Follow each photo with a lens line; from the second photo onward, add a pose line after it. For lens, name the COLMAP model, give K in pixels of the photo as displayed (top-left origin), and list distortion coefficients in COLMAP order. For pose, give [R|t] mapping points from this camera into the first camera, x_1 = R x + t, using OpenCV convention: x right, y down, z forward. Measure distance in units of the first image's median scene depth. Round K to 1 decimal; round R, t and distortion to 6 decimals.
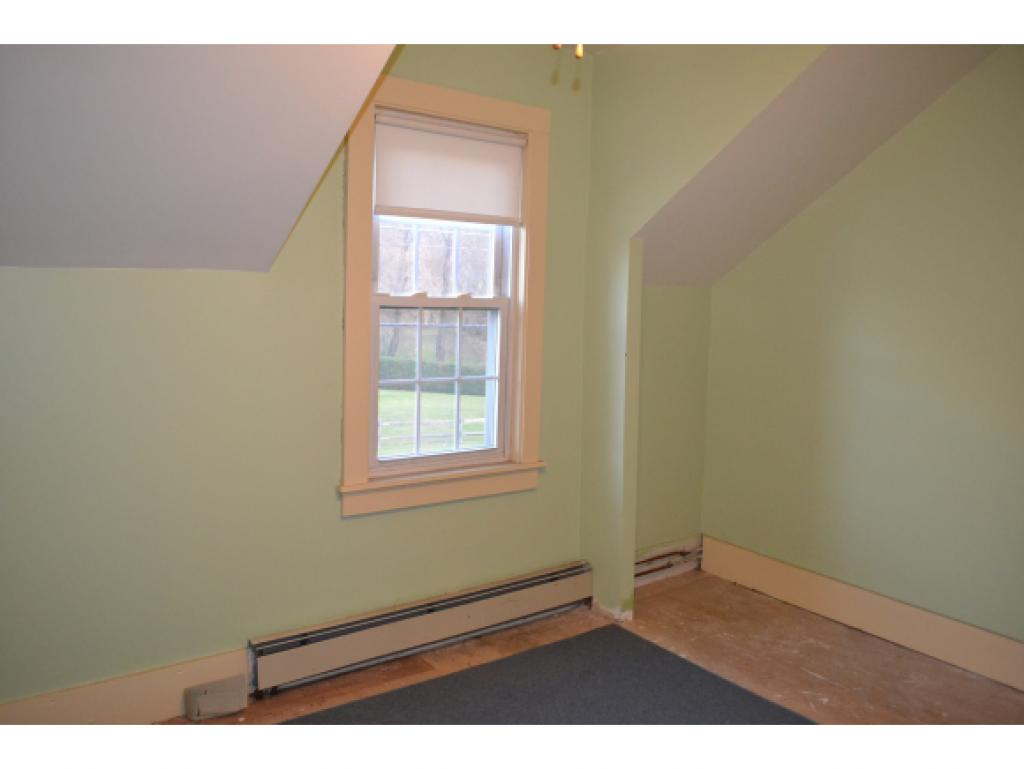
lens RADIAL K [[821.5, 0, 512.0], [0, 821.5, 384.5], [0, 0, 1]] dist [-0.000351, -0.000231]
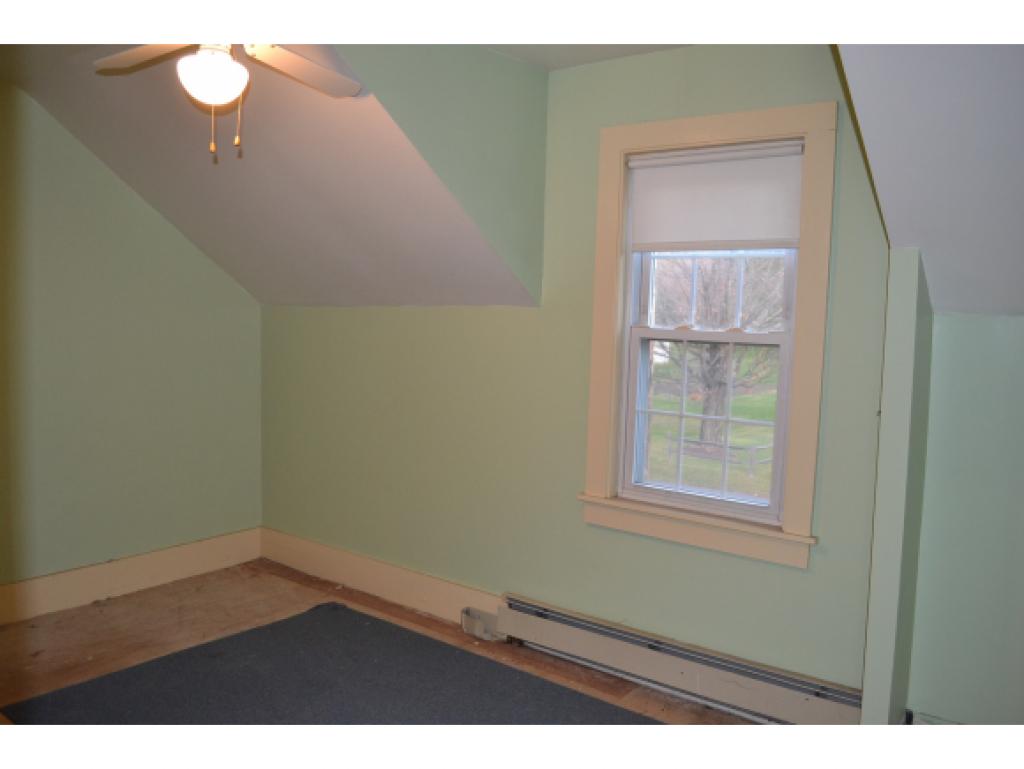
lens RADIAL K [[798.1, 0, 512.0], [0, 798.1, 384.5], [0, 0, 1]] dist [-0.047228, -0.002270]
pose [[0.274964, 0.069107, -0.958968, 0.763699], [-0.130226, 0.990899, 0.034069, -0.048737], [0.952594, 0.115515, 0.281461, 0.553347]]
